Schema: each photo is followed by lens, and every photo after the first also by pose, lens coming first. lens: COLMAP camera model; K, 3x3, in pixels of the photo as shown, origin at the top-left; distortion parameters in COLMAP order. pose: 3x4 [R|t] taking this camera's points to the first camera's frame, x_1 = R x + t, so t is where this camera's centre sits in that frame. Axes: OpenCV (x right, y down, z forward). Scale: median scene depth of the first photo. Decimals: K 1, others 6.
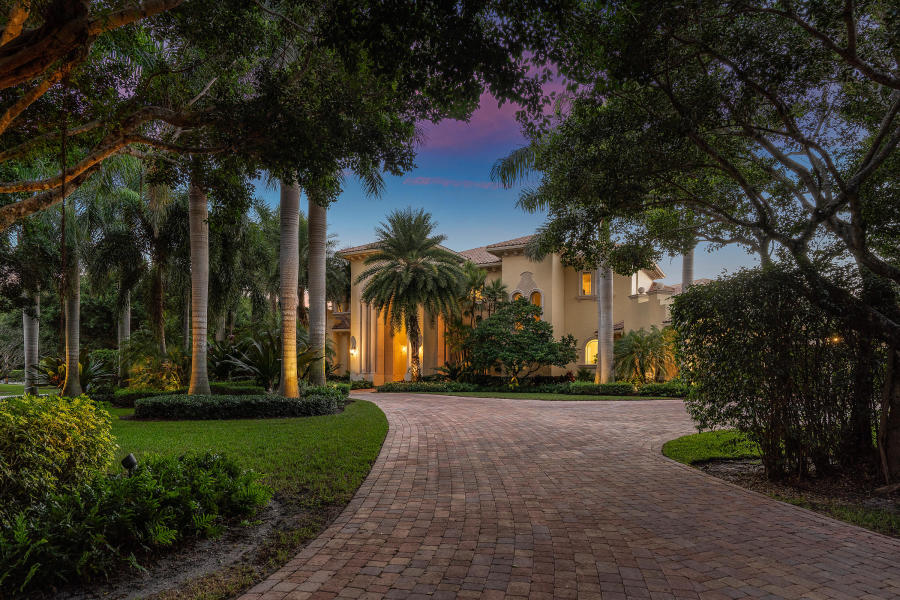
lens RADIAL K [[547.8, 0, 450.0], [0, 547.8, 300.0], [0, 0, 1]] dist [0.001499, 0.000303]
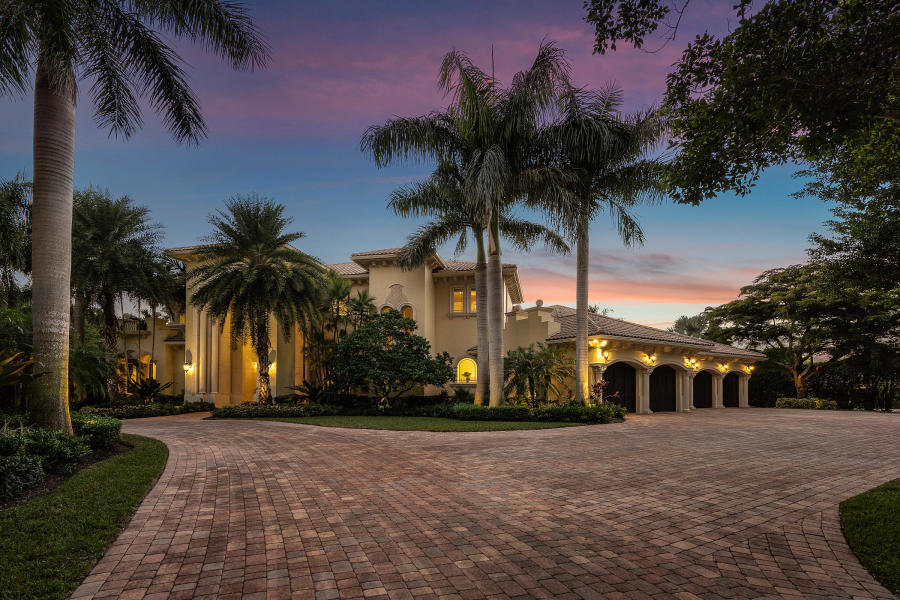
lens RADIAL K [[382.6, 0, 452.7], [0, 382.6, 386.7], [0, 0, 1]] dist [0.000766, 0.000054]
pose [[0.942550, -0.004317, 0.334036, 0.012206], [-0.040140, 0.991208, 0.126074, 0.036500], [-0.331643, -0.132239, 0.934091, 0.350083]]
